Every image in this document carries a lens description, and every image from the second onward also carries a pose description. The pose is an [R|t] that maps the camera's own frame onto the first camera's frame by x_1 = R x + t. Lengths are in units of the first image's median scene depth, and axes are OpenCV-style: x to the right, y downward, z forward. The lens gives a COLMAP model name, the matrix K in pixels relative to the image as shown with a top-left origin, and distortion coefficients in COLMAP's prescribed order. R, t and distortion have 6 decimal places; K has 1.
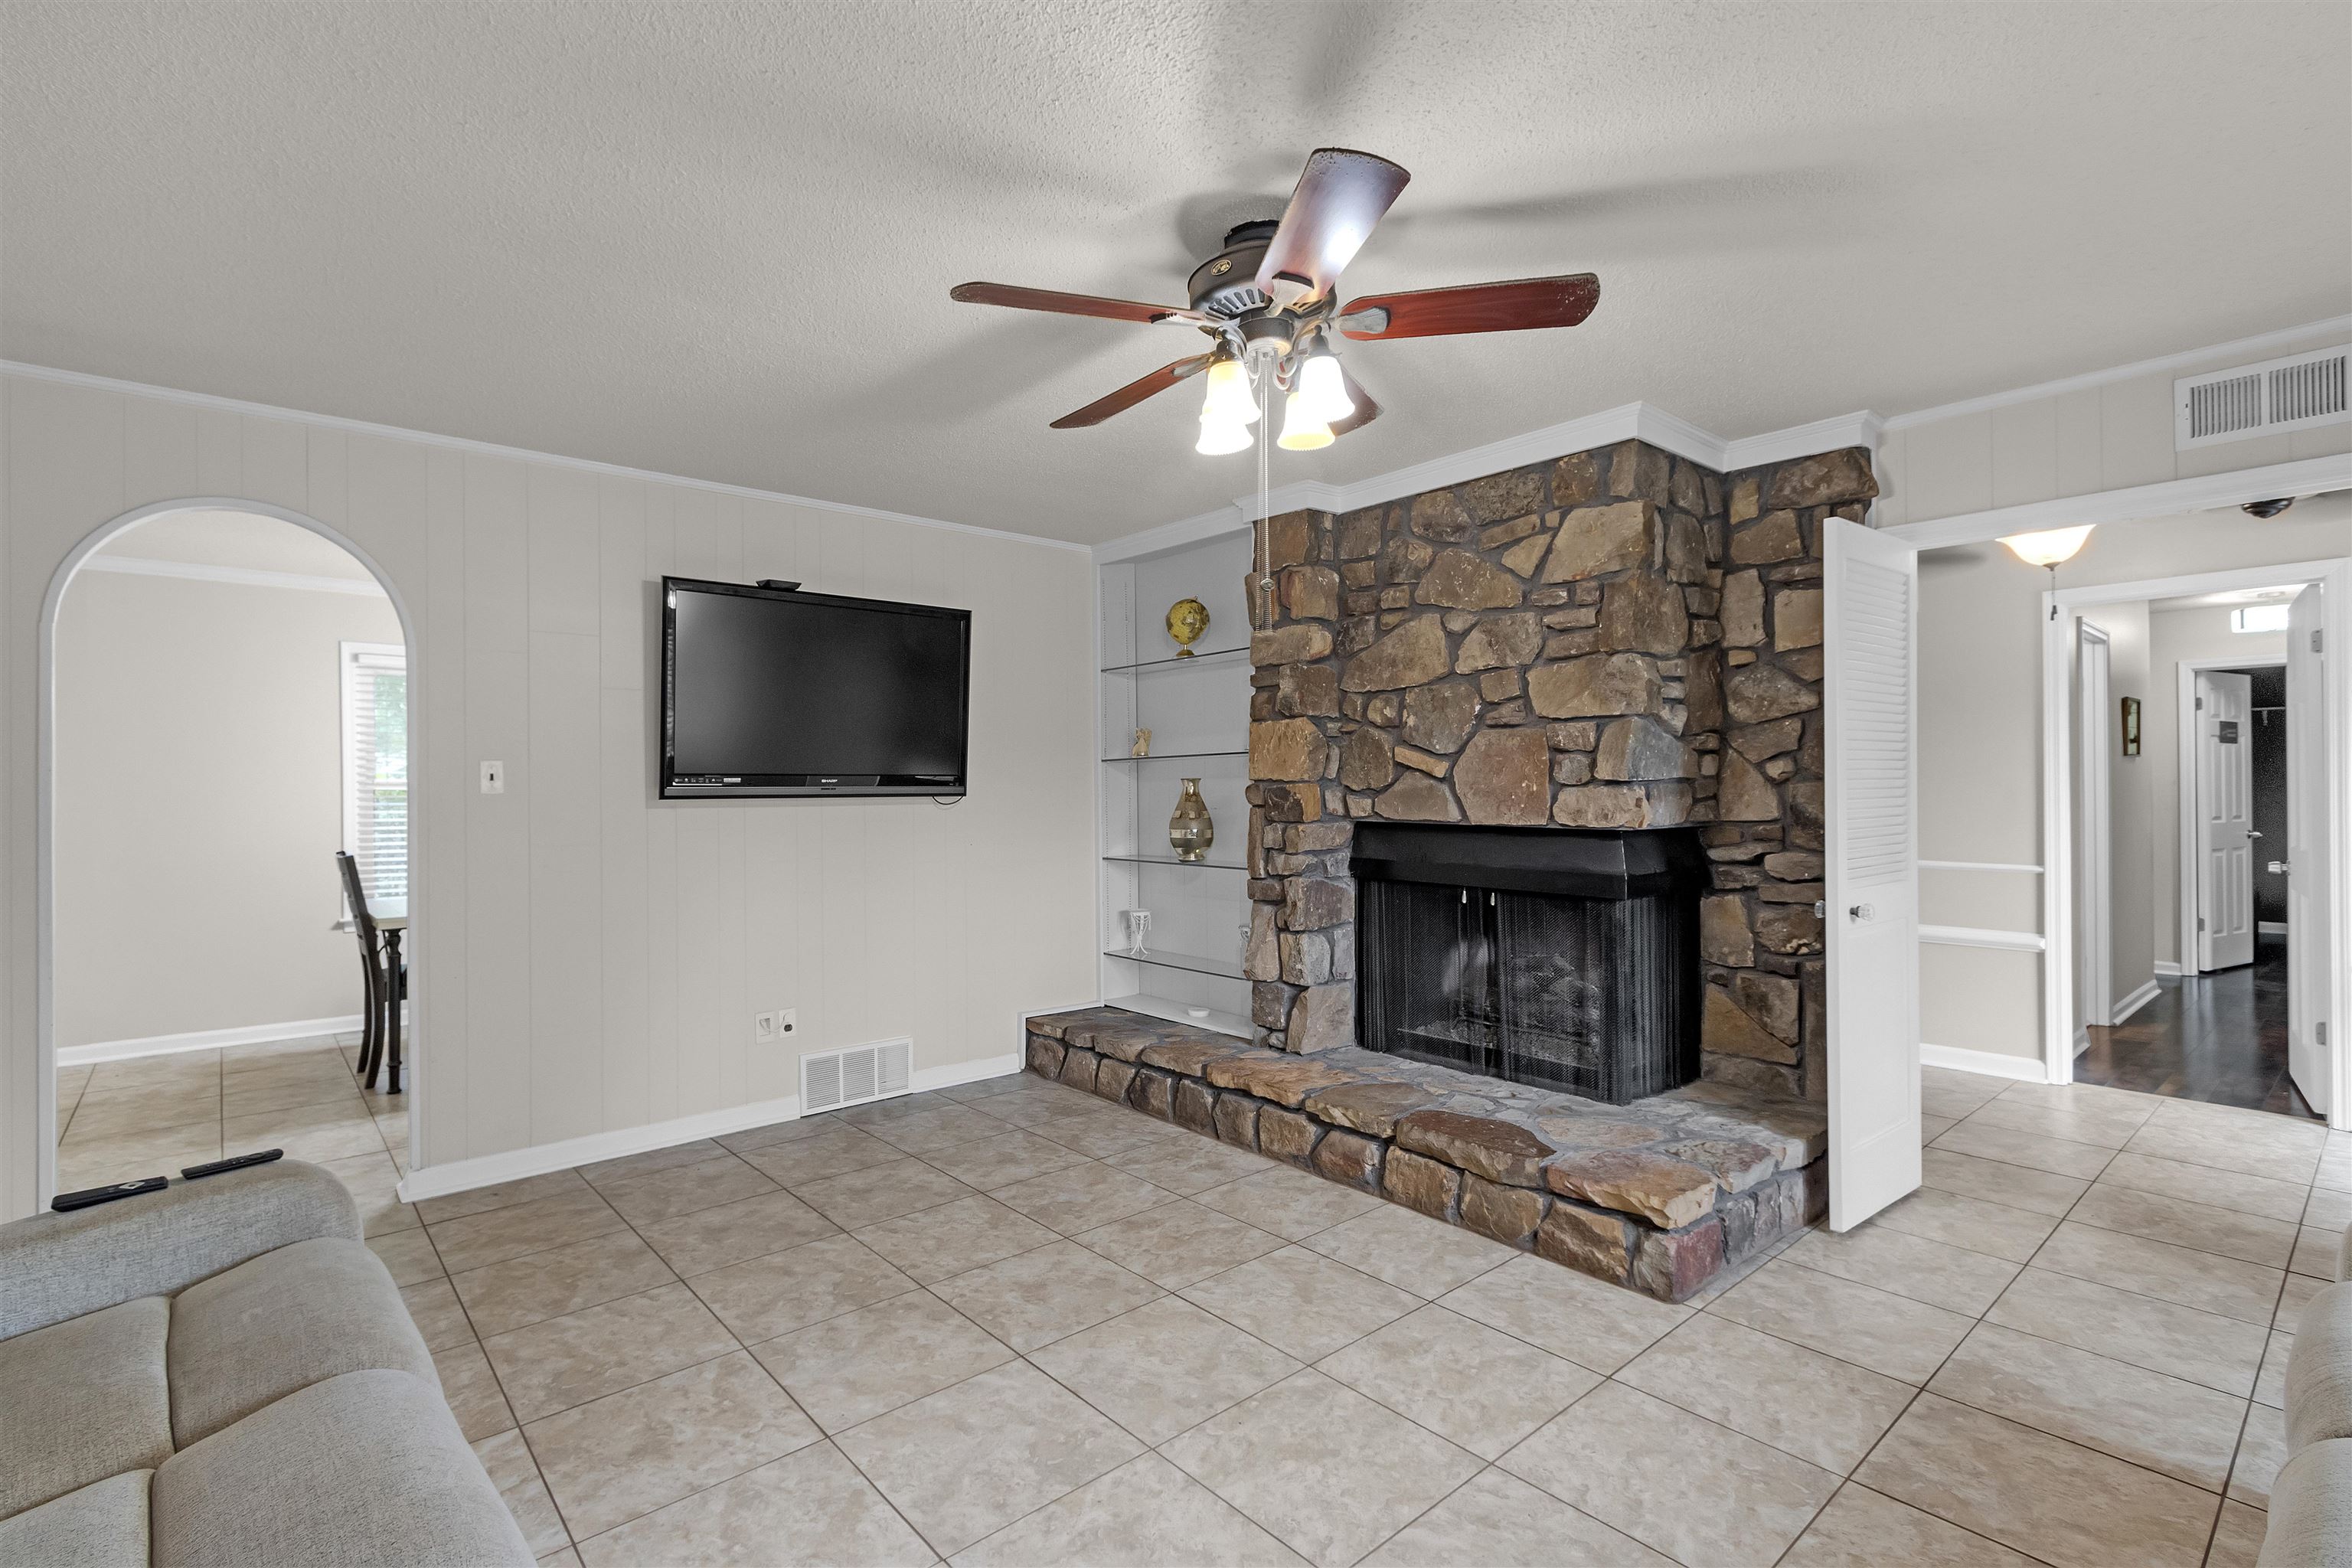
lens RADIAL K [[1085.7, 0, 1157.4], [0, 1085.7, 785.5], [0, 0, 1]] dist [-0.000936, -0.000587]
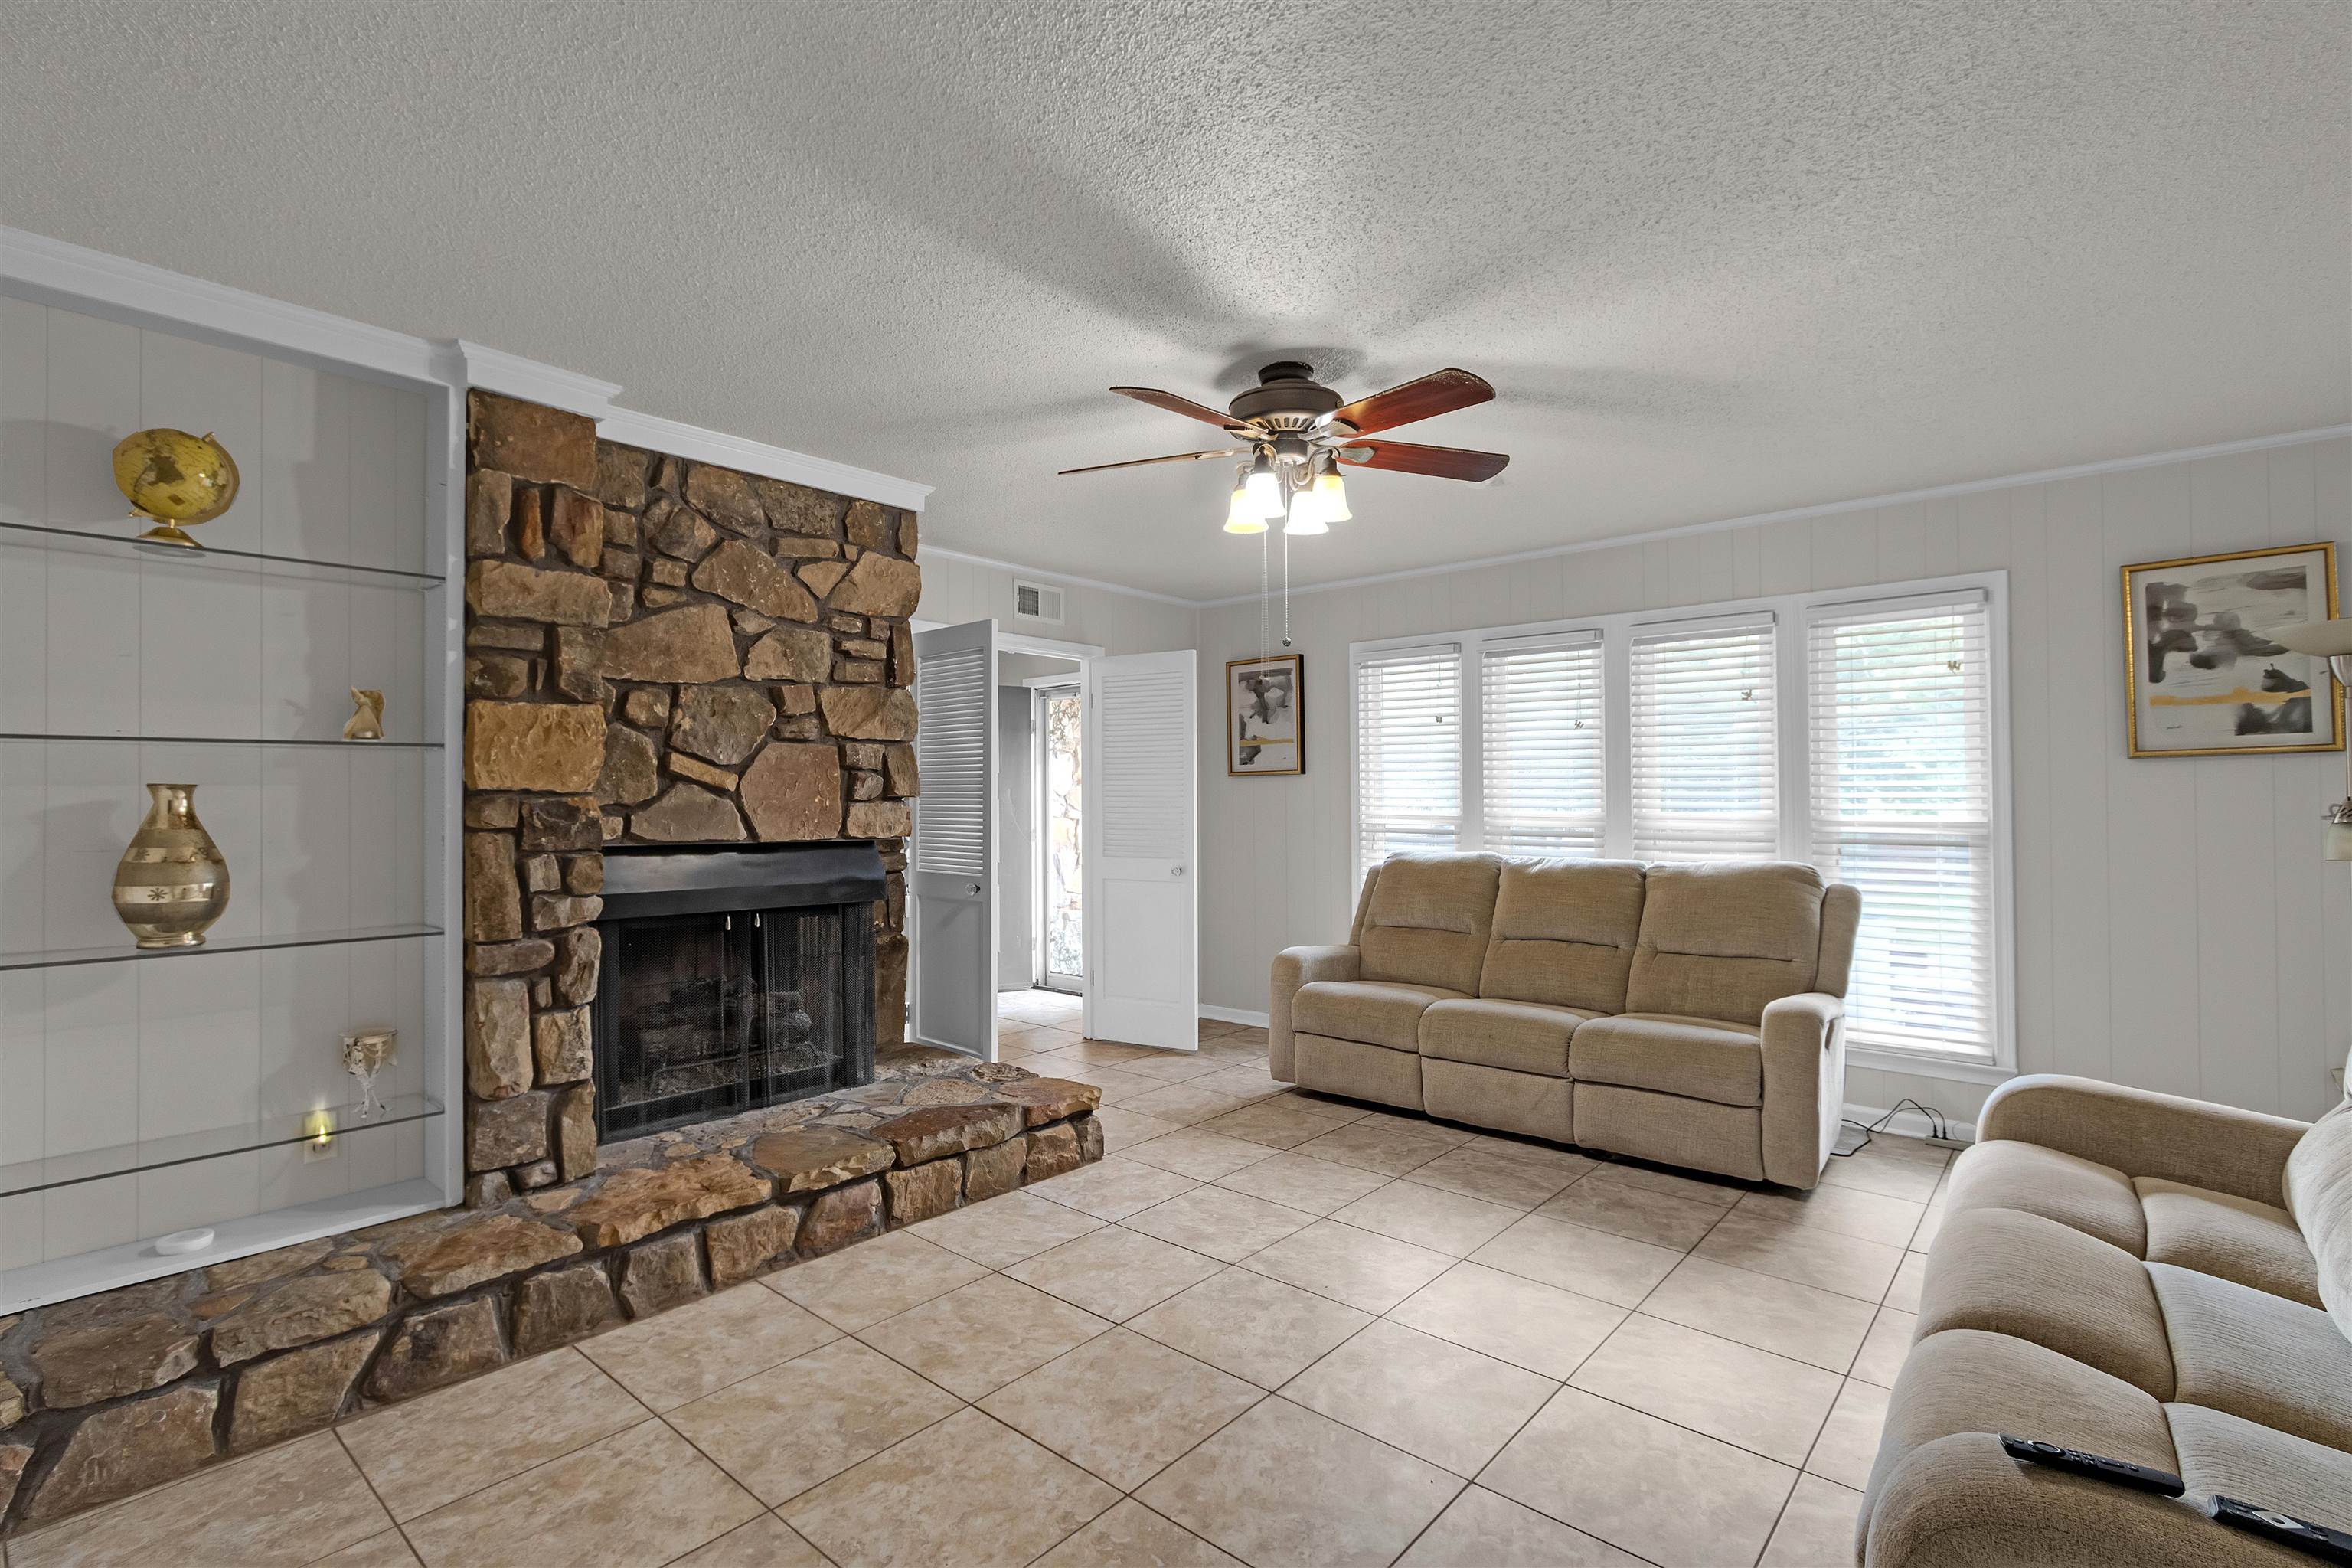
lens RADIAL K [[1085.7, 0, 1154.6], [0, 1085.7, 788.4], [0, 0, 1]] dist [-0.000936, -0.000587]
pose [[-0.137866, 0.017492, 0.990296, -0.715402], [0.001911, 0.999847, -0.017395, 0.006765], [-0.990449, -0.000506, -0.137878, 0.827885]]
